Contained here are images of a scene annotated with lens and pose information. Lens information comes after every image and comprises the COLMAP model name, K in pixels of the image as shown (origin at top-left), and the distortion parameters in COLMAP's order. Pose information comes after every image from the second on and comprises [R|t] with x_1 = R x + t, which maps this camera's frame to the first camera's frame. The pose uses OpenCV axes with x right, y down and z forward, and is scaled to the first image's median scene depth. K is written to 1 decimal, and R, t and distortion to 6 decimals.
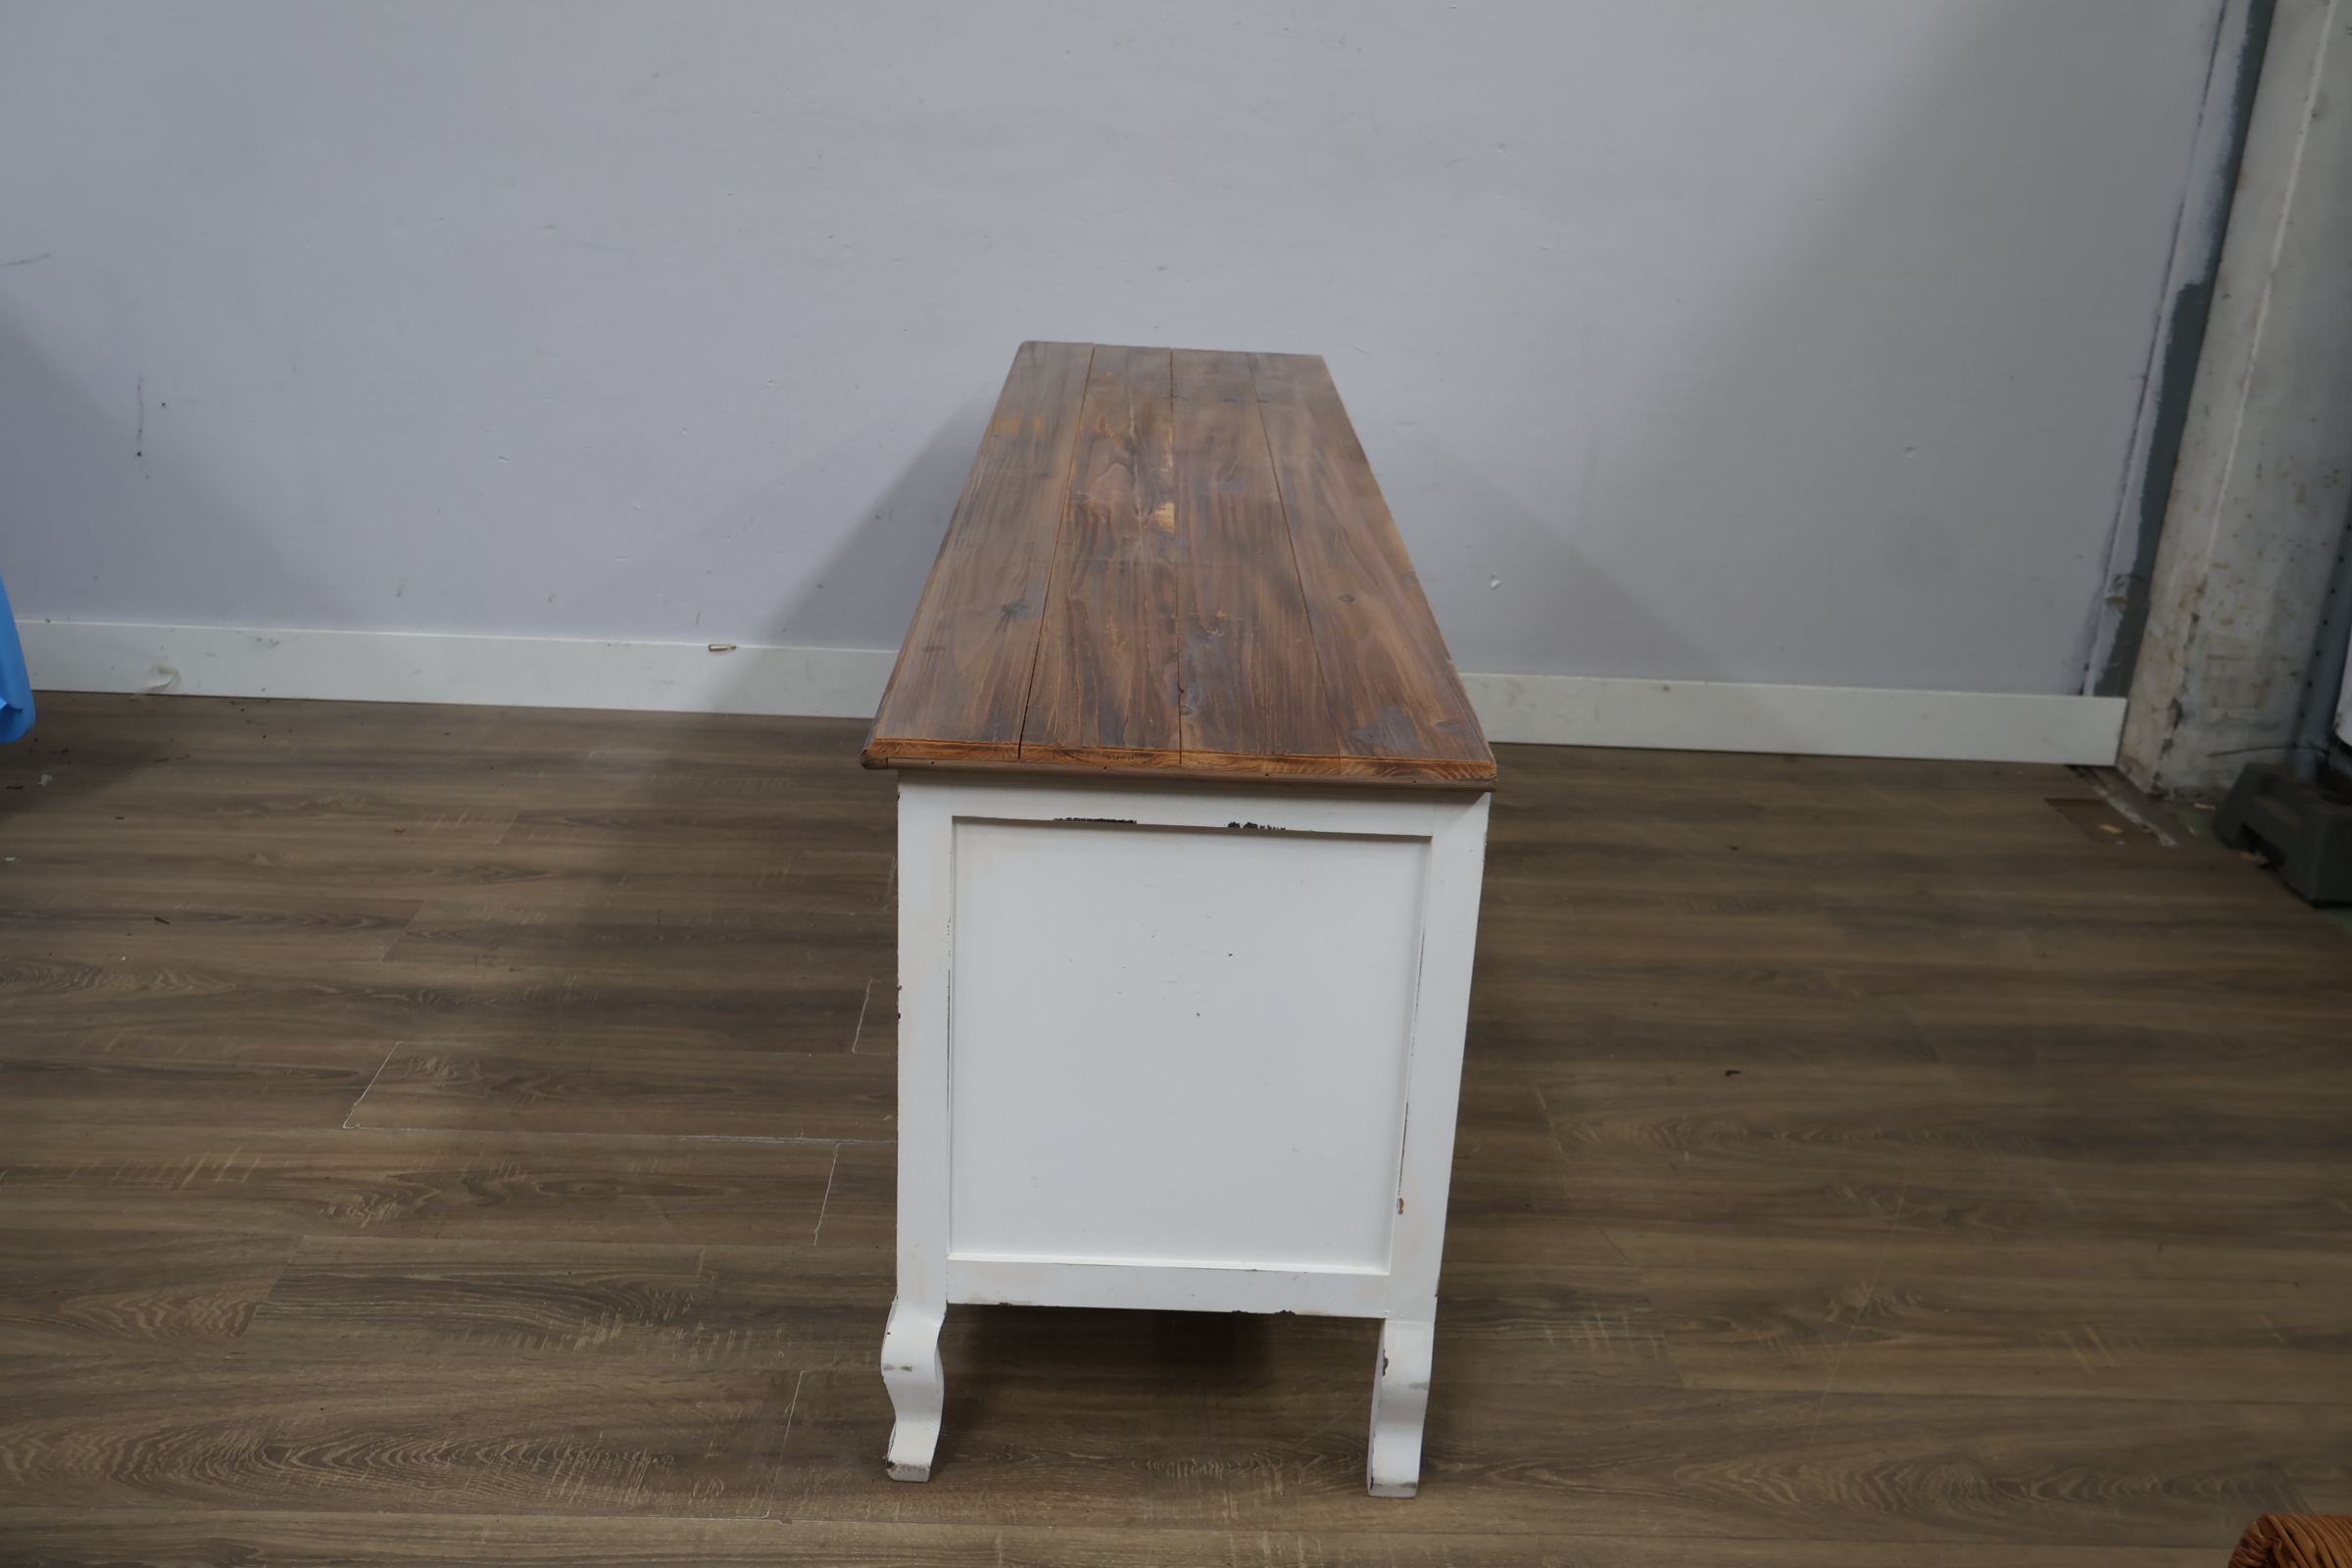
lens RADIAL K [[2139.0, 0, 1175.0], [0, 2139.0, 793.4], [0, 0, 1]] dist [0.001238, 0.000000]
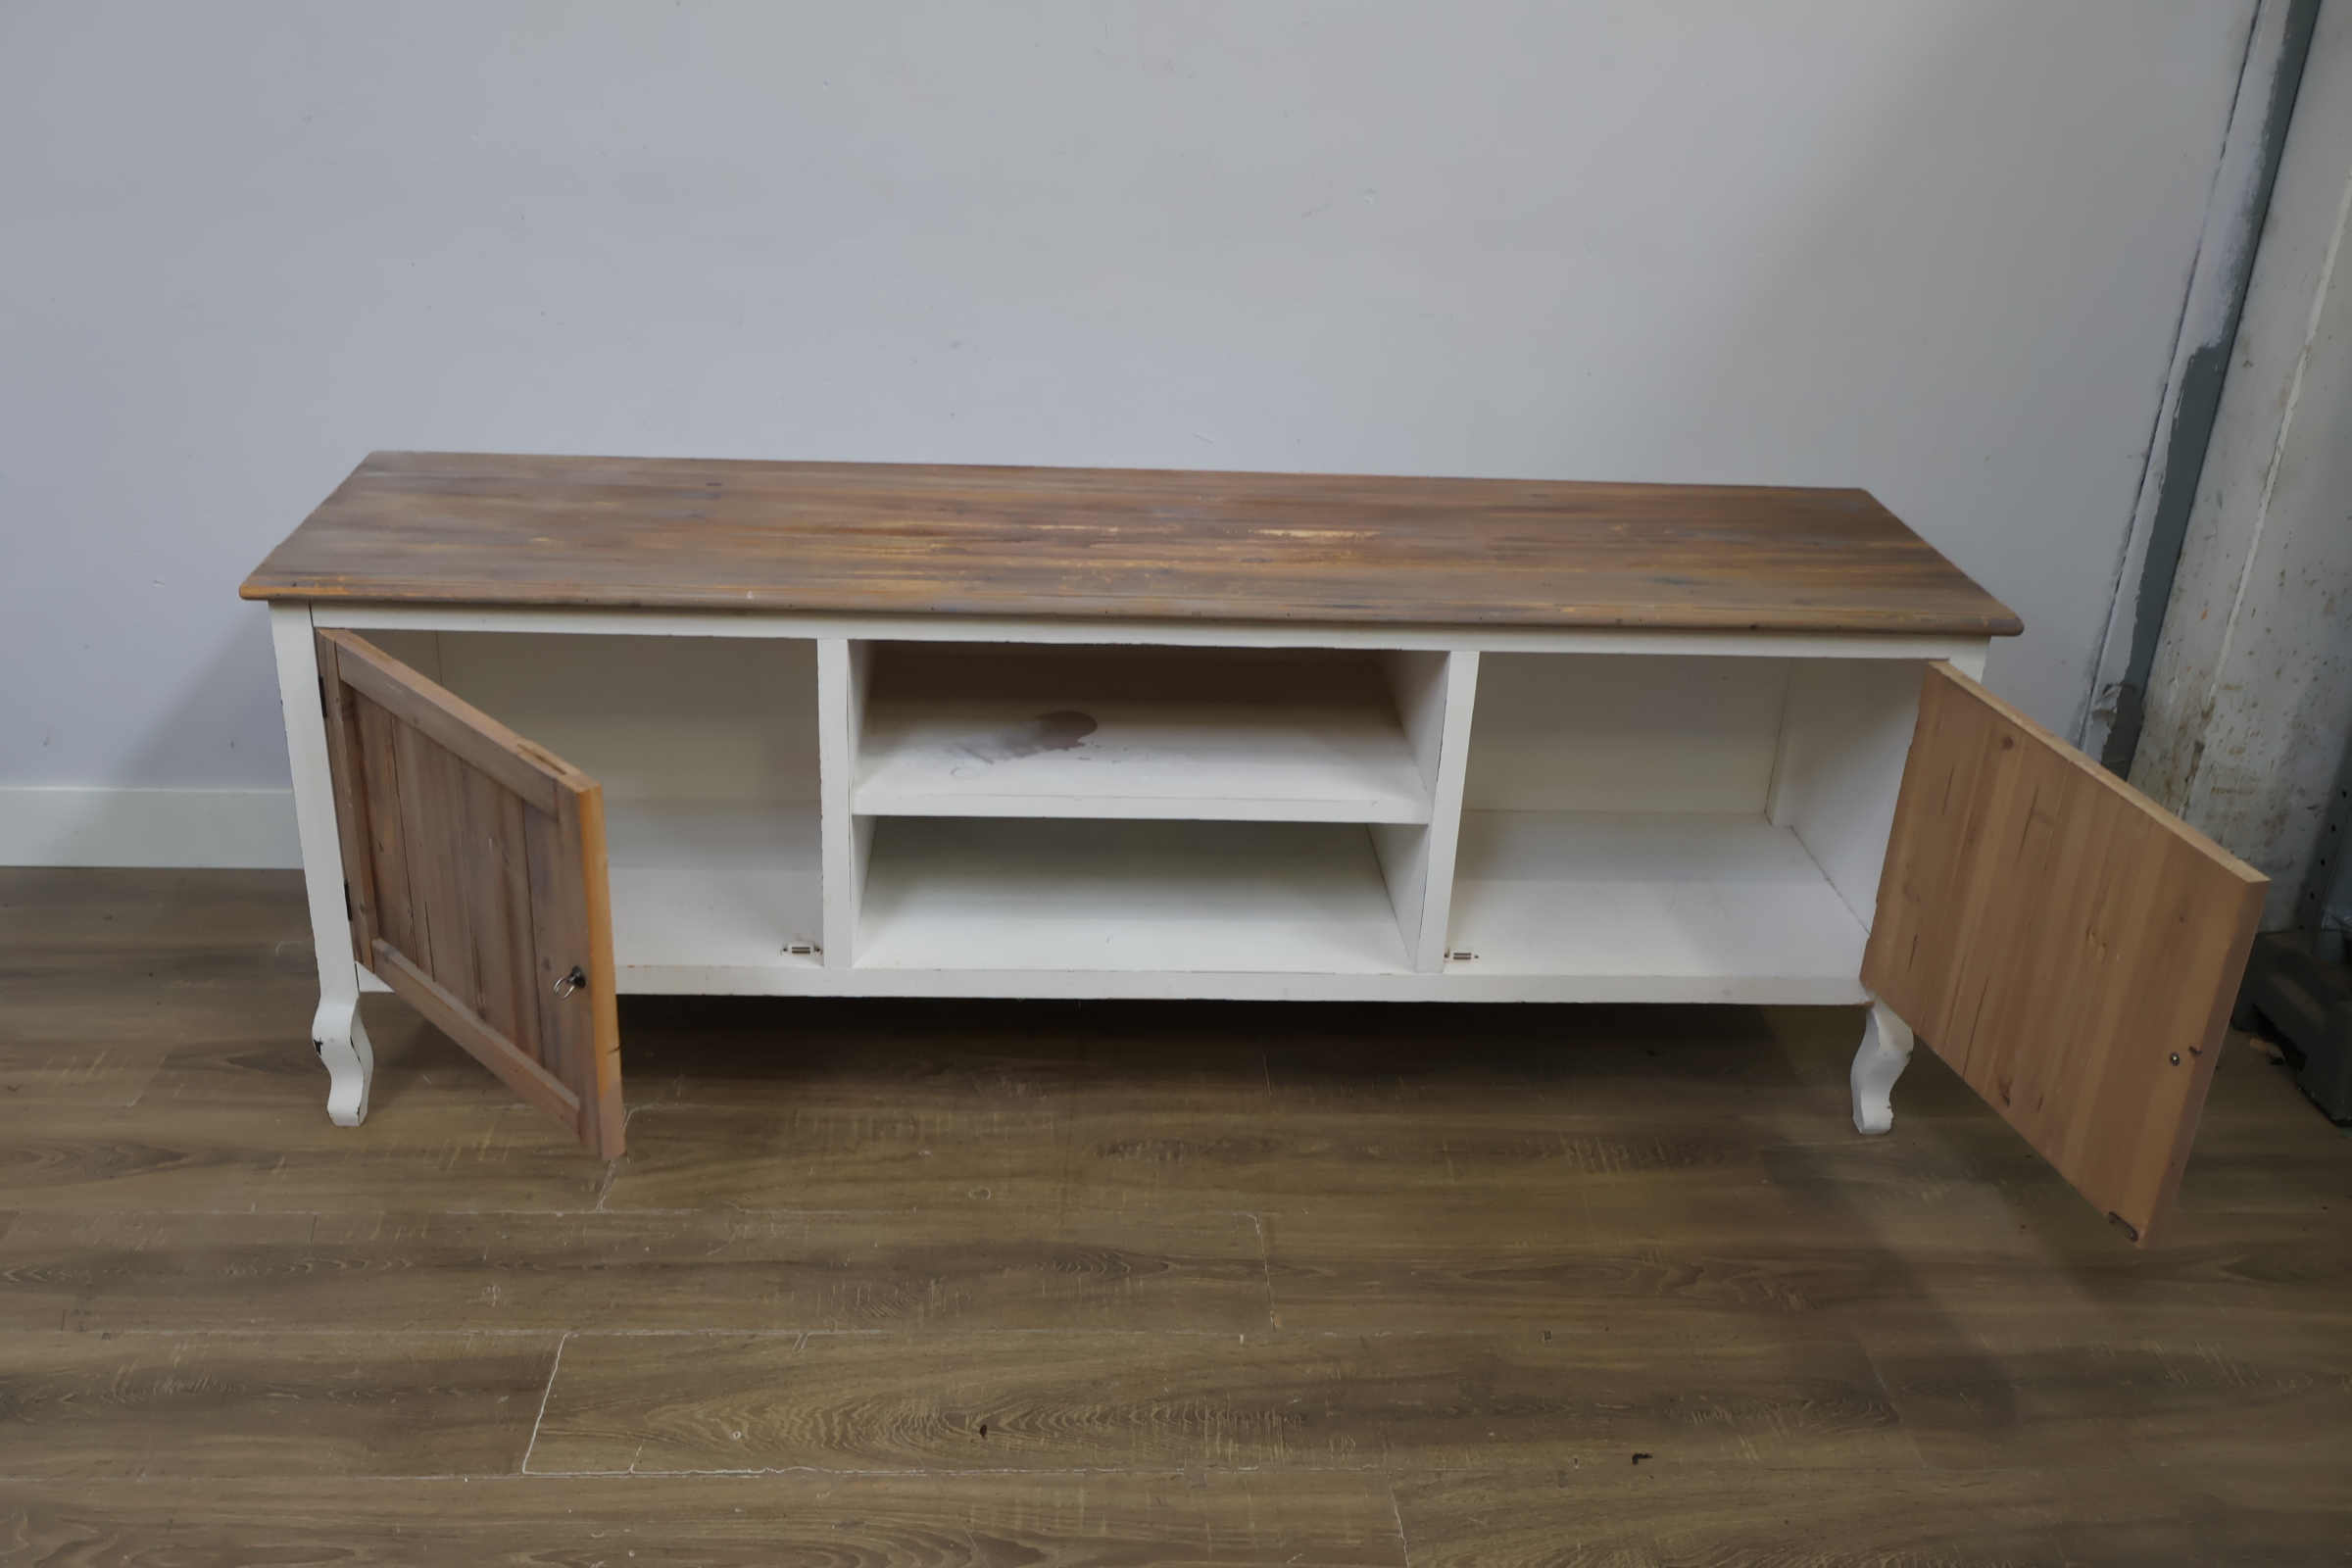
lens RADIAL K [[2137.0, 0, 1162.5], [0, 2137.0, 799.0], [0, 0, 1]] dist [0.000655, 0.000000]
pose [[0.999665, -0.015487, 0.020730, 0.066282], [0.013817, 0.996824, 0.078428, -0.170553], [-0.021879, -0.078116, 0.996704, 0.218291]]
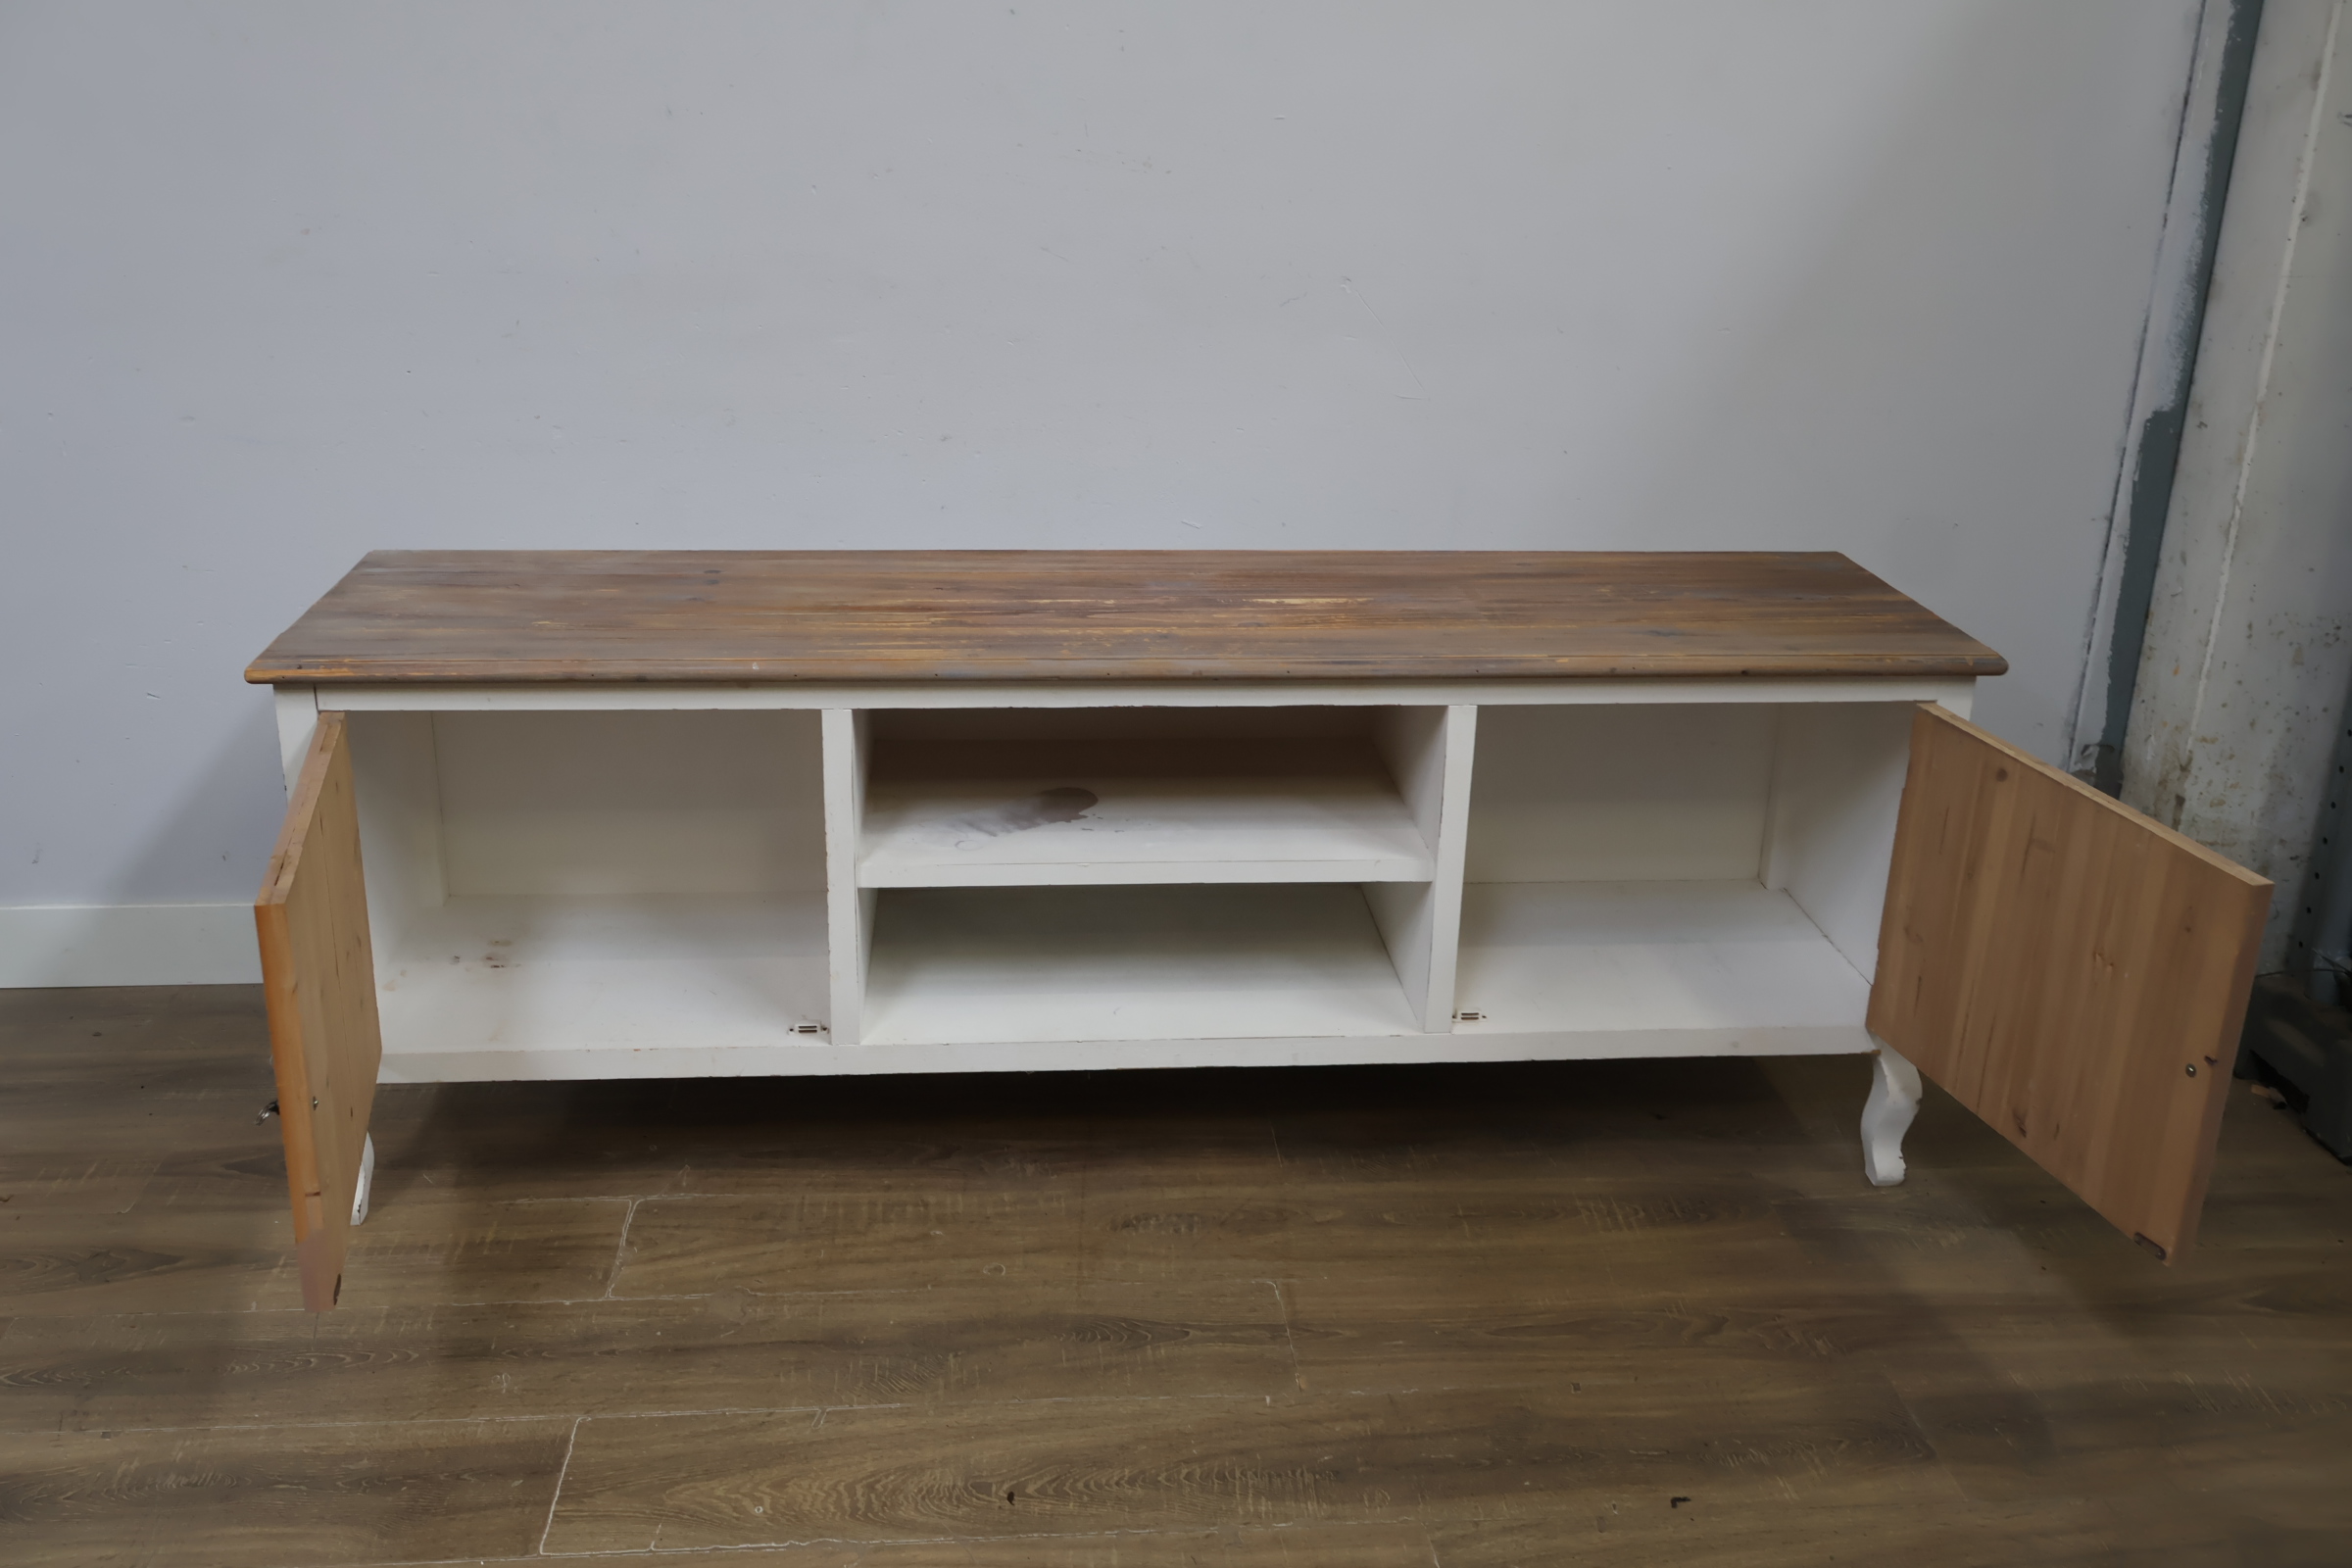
lens RADIAL K [[2137.0, 0, 1167.4], [0, 2137.0, 795.6], [0, 0, 1]] dist [0.000655, 0.000000]
pose [[0.998152, -0.043418, 0.042510, 0.048411], [0.043472, 0.999055, -0.000340, -0.129654], [-0.042455, 0.002187, 0.999096, 0.212969]]
